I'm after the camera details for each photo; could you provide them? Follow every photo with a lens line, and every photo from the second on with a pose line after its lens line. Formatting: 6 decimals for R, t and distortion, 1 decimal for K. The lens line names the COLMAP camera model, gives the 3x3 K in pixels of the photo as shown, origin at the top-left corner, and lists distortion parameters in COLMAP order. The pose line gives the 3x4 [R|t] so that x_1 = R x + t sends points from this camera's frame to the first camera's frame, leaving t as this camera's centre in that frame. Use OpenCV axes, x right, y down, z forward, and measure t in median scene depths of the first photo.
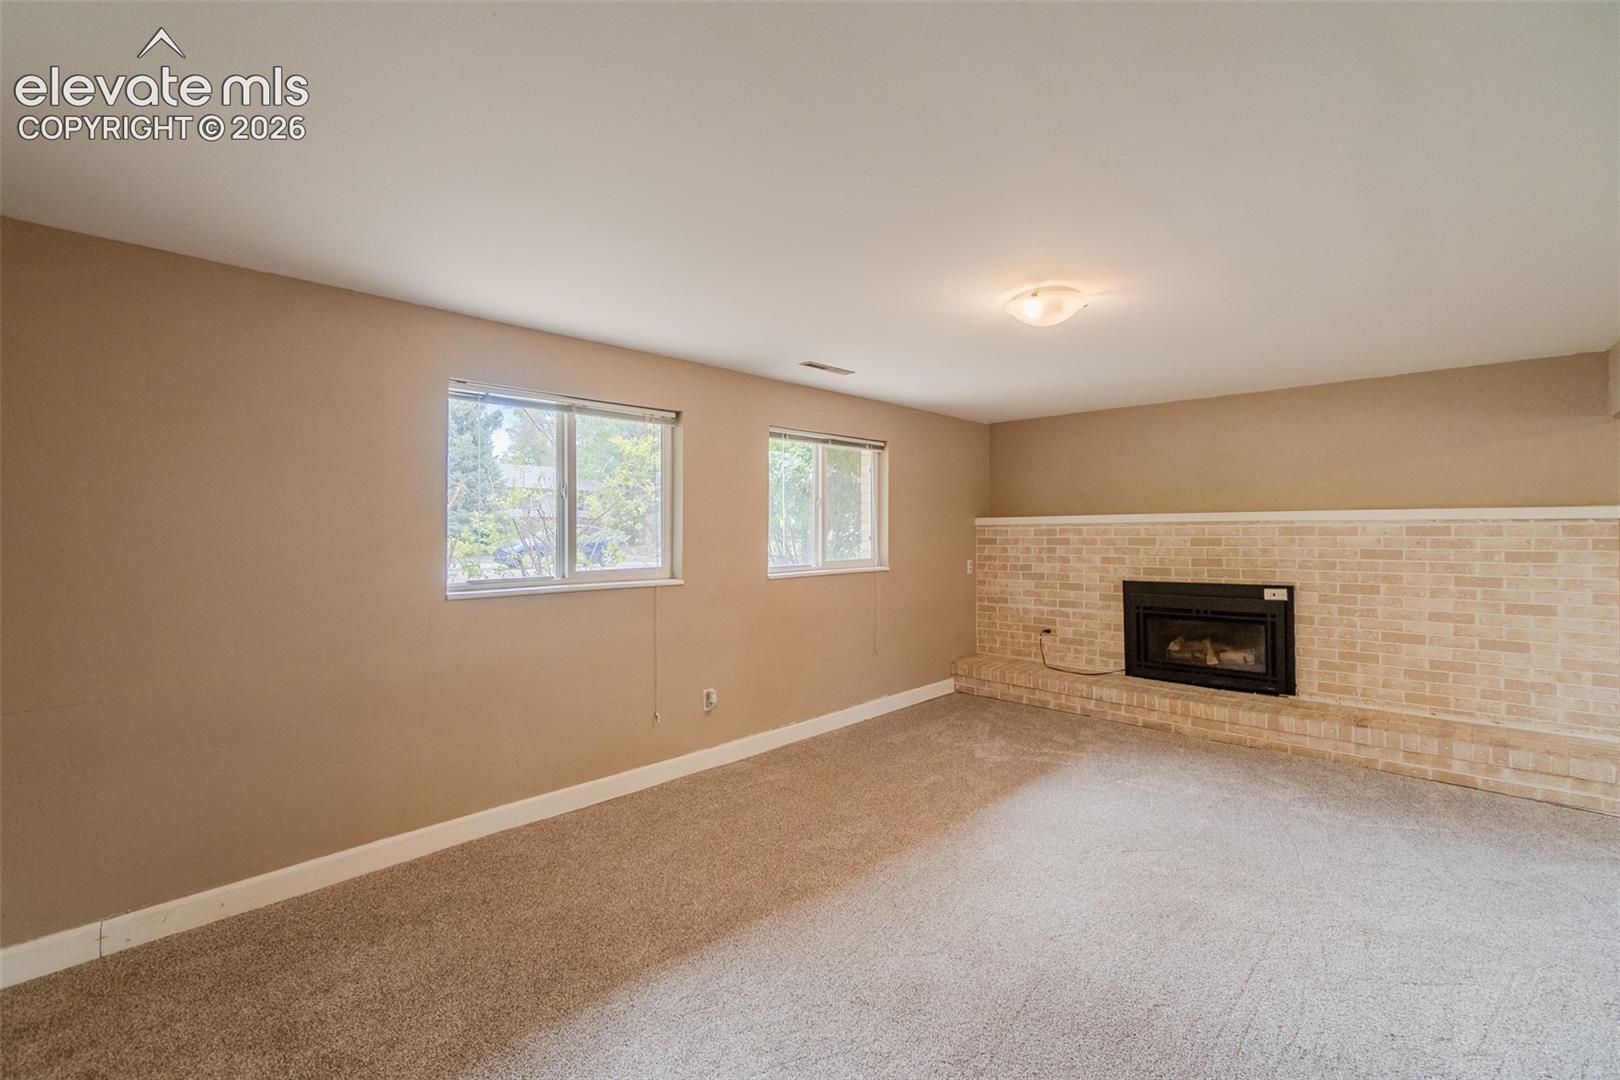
lens RADIAL K [[701.3, 0, 795.6], [0, 701.3, 531.0], [0, 0, 1]] dist [-0.010067, 0.005758]
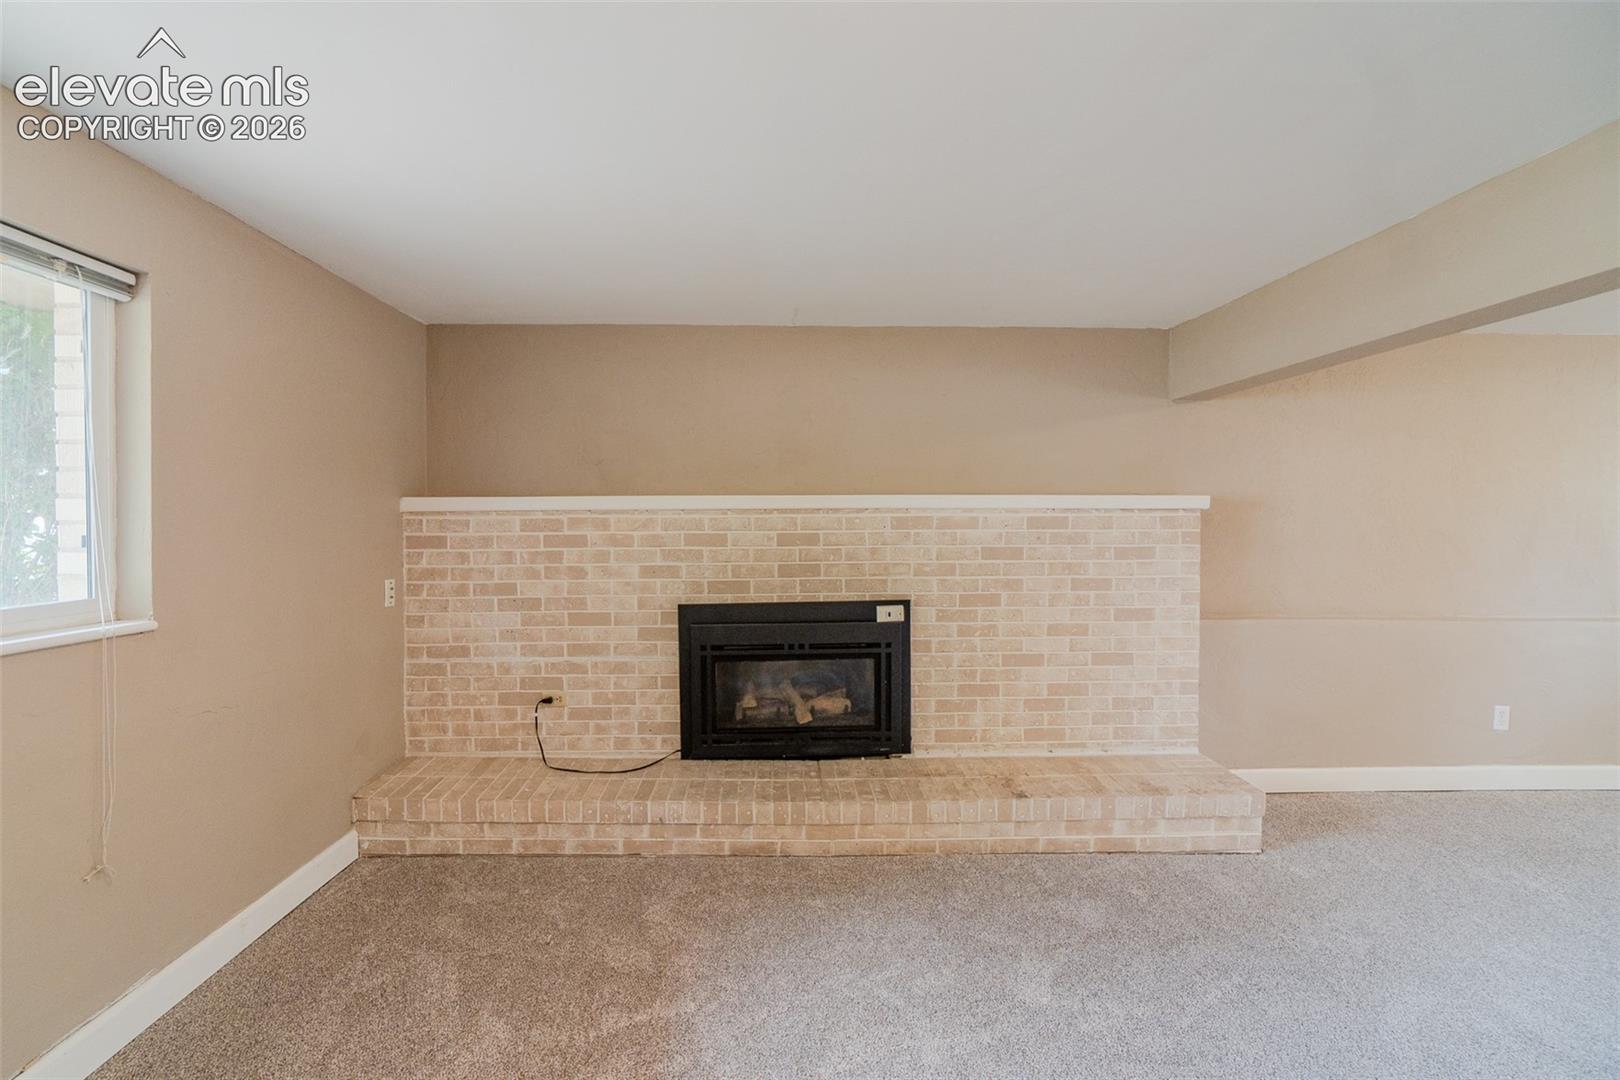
lens RADIAL K [[701.3, 0, 795.6], [0, 701.3, 531.0], [0, 0, 1]] dist [-0.010067, 0.005758]
pose [[0.697692, -0.006933, 0.716365, 0.111727], [-0.000168, 0.999952, 0.009842, 0.001325], [-0.716398, -0.006987, 0.697657, 0.536892]]
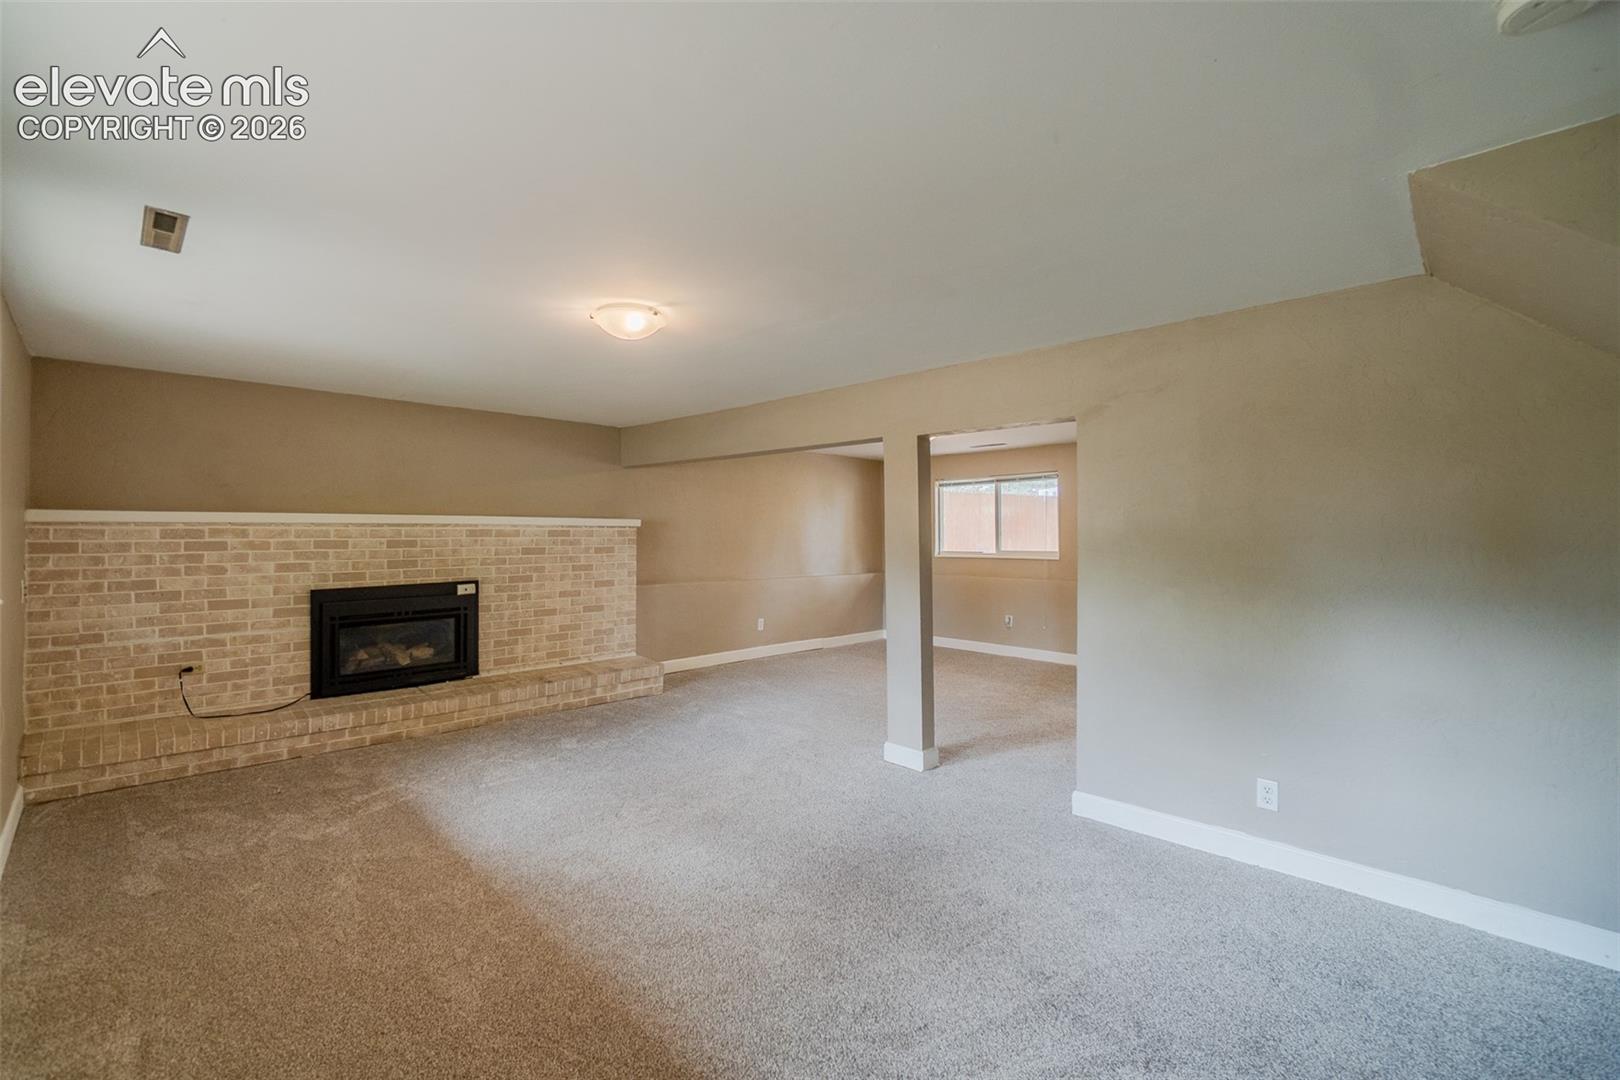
lens RADIAL K [[689.7, 0, 793.3], [0, 689.7, 532.6], [0, 0, 1]] dist [-0.013713, -0.000157]
pose [[0.026636, 0.002676, 0.999642, -0.380197], [-0.003858, 0.999989, -0.002575, 0.000068], [-0.999638, -0.003788, 0.026646, 0.408907]]
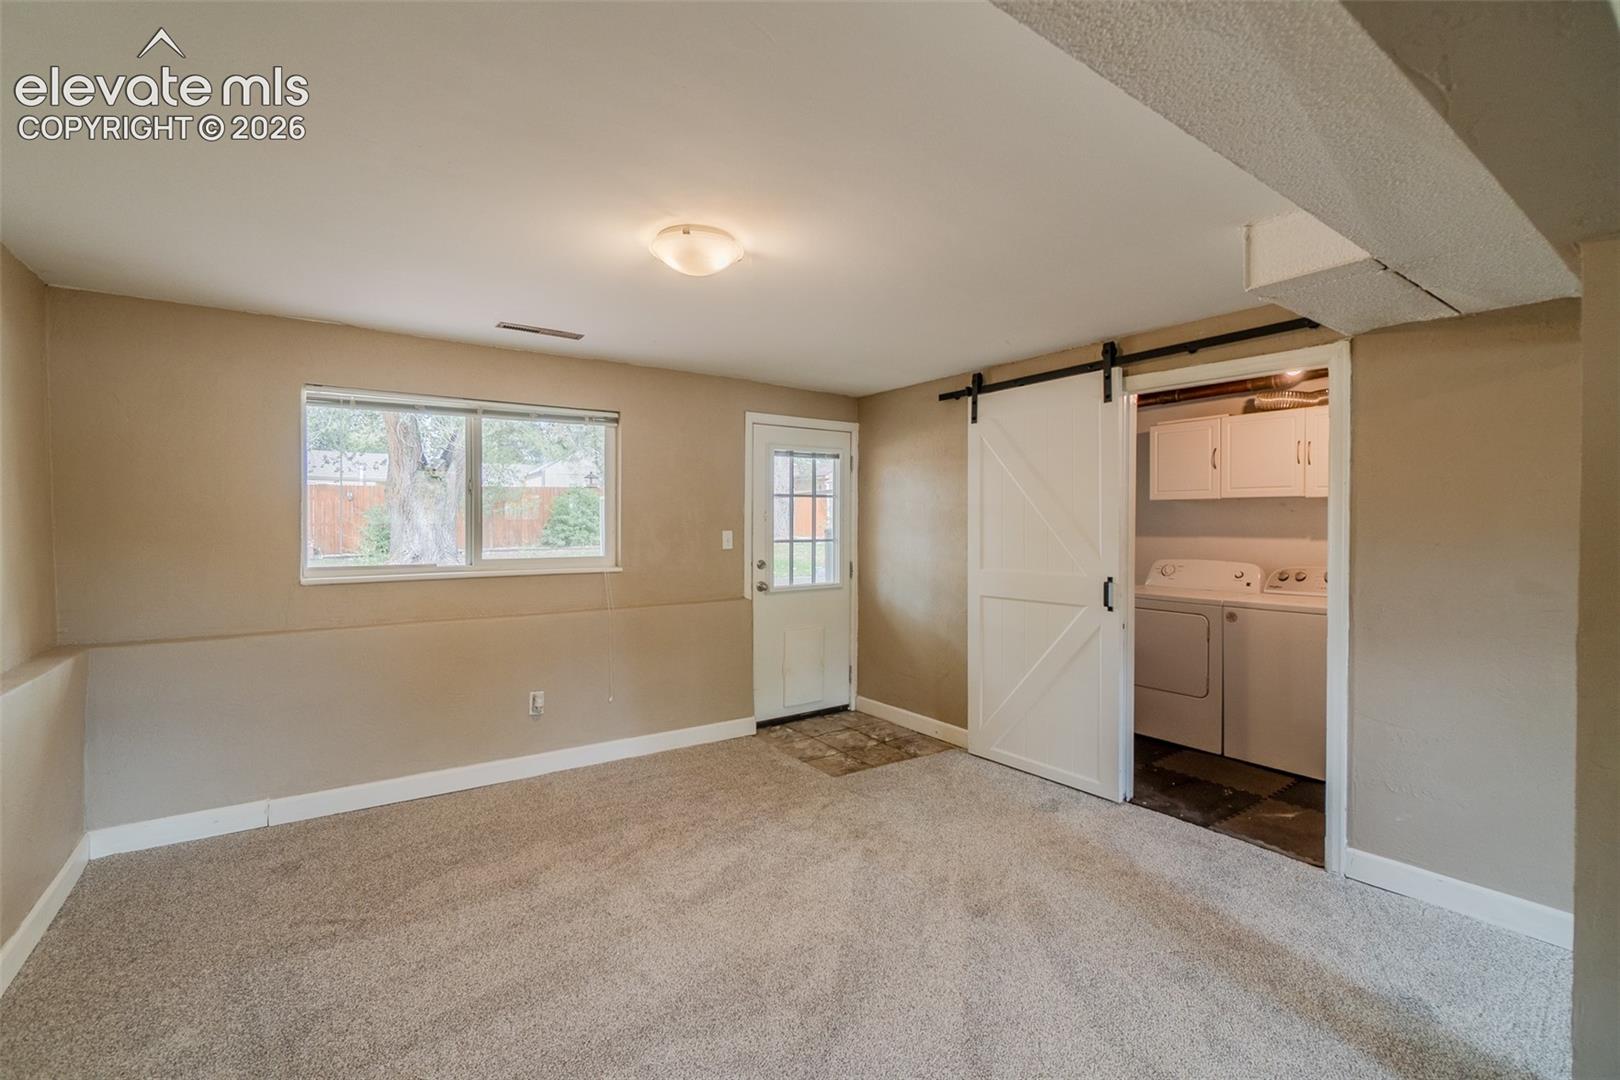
lens RADIAL K [[689.7, 0, 793.3], [0, 689.7, 532.6], [0, 0, 1]] dist [-0.013713, -0.000157]
pose [[-0.980719, 0.001439, 0.195417, 0.738566], [0.002208, 0.999991, 0.003716, 0.003298], [-0.195410, 0.004075, -0.980713, 0.639832]]
